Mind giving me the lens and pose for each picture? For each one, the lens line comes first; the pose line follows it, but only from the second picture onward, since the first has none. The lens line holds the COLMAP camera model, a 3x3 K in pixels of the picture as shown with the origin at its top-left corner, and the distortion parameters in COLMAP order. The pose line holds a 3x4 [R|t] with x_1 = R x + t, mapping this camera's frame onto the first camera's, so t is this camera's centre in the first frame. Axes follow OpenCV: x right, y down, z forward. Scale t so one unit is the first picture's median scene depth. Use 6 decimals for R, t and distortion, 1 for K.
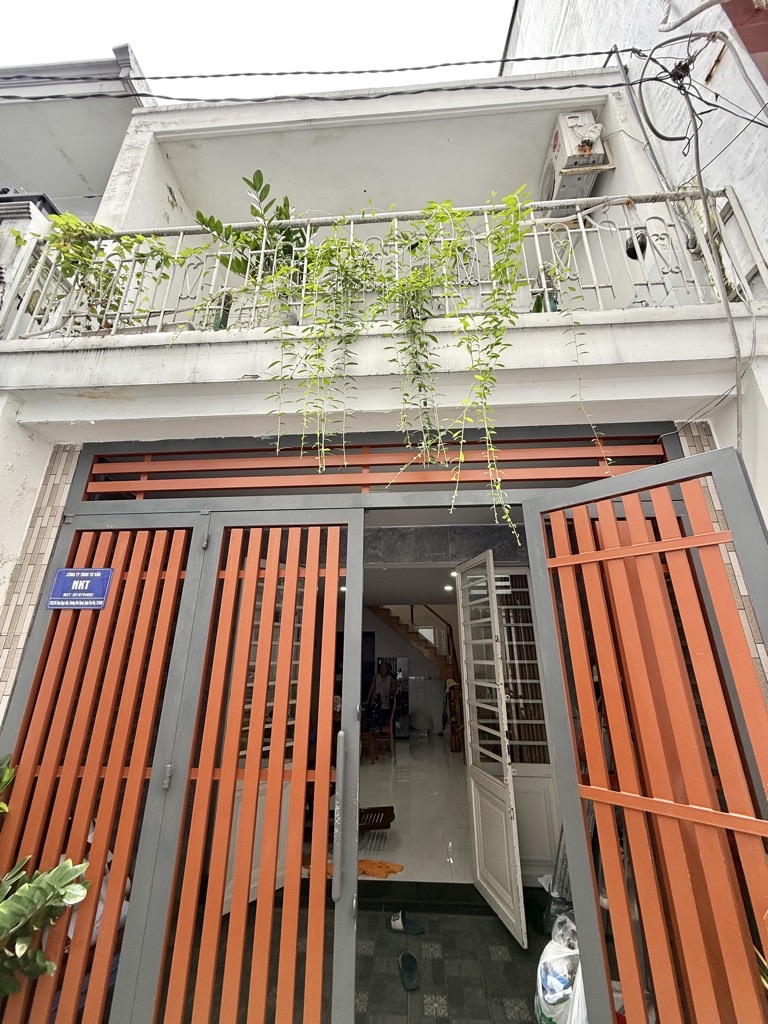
lens RADIAL K [[405.8, 0, 384.0], [0, 405.8, 512.0], [0, 0, 1]] dist [0.000495, 0.000000]
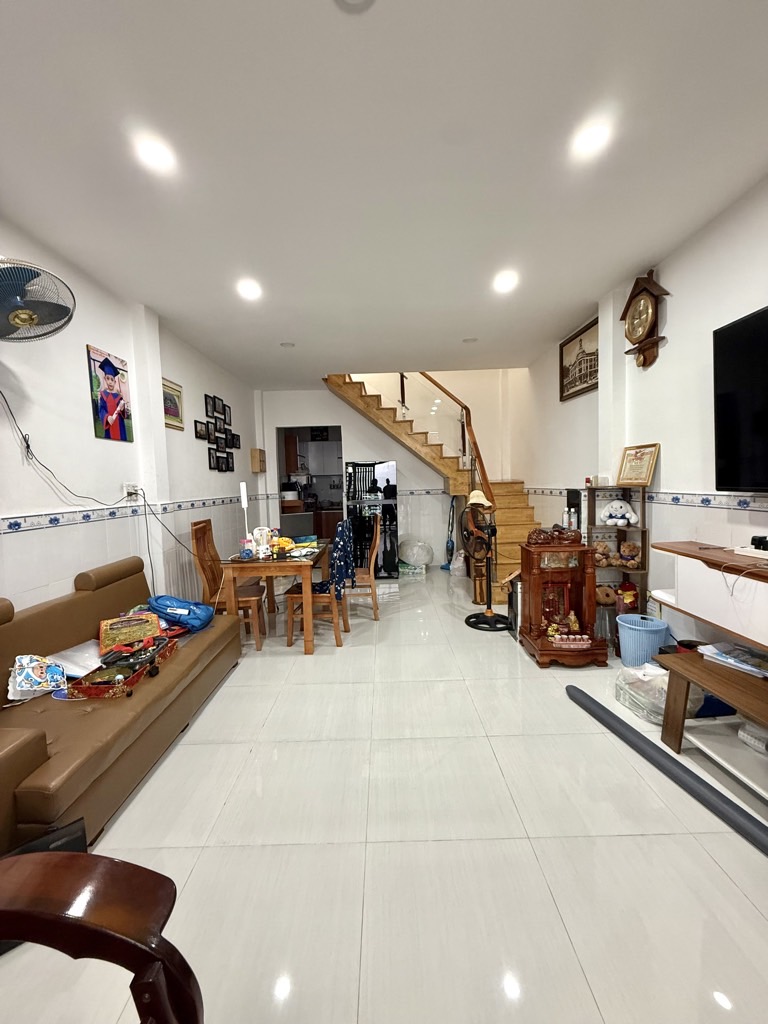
lens RADIAL K [[405.8, 0, 384.0], [0, 405.8, 512.0], [0, 0, 1]] dist [0.000495, 0.000000]
pose [[0.997729, -0.035176, 0.057435, 0.003836], [0.008760, 0.913302, 0.407188, 0.178834], [-0.066779, -0.405761, 0.911537, 0.411774]]
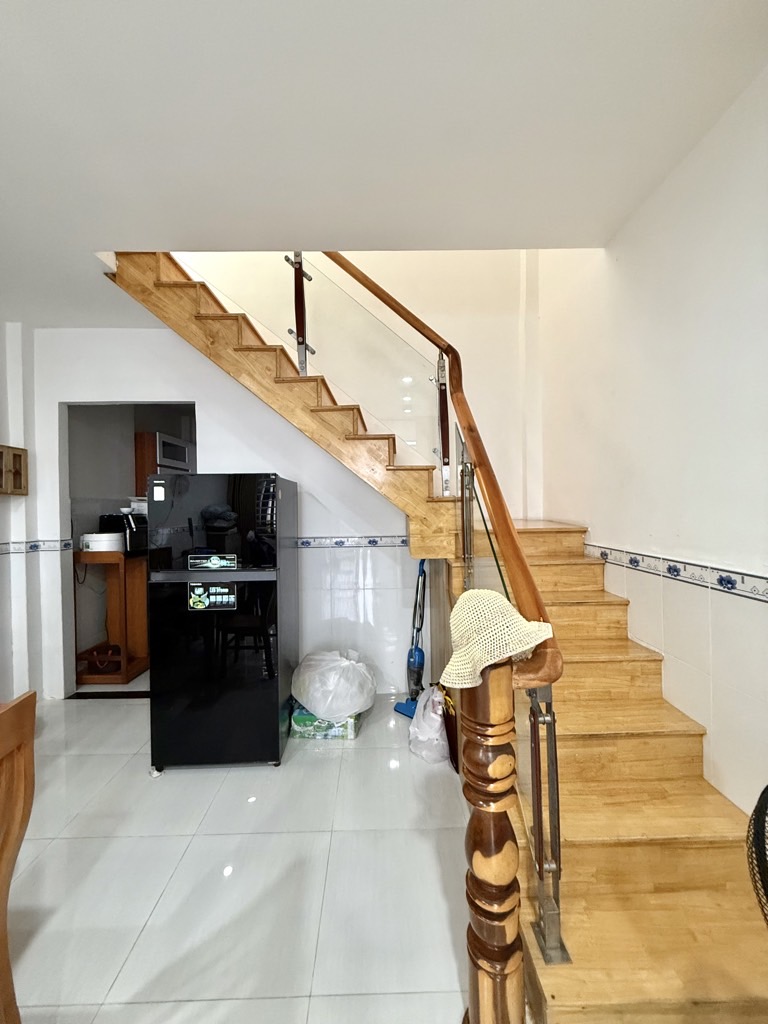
lens RADIAL K [[405.8, 0, 384.0], [0, 405.8, 512.0], [0, 0, 1]] dist [0.000495, 0.000000]
pose [[0.996907, -0.014760, 0.077190, 0.102293], [-0.013707, 0.934492, 0.355720, 0.287373], [-0.077384, -0.355678, 0.931400, 0.744756]]
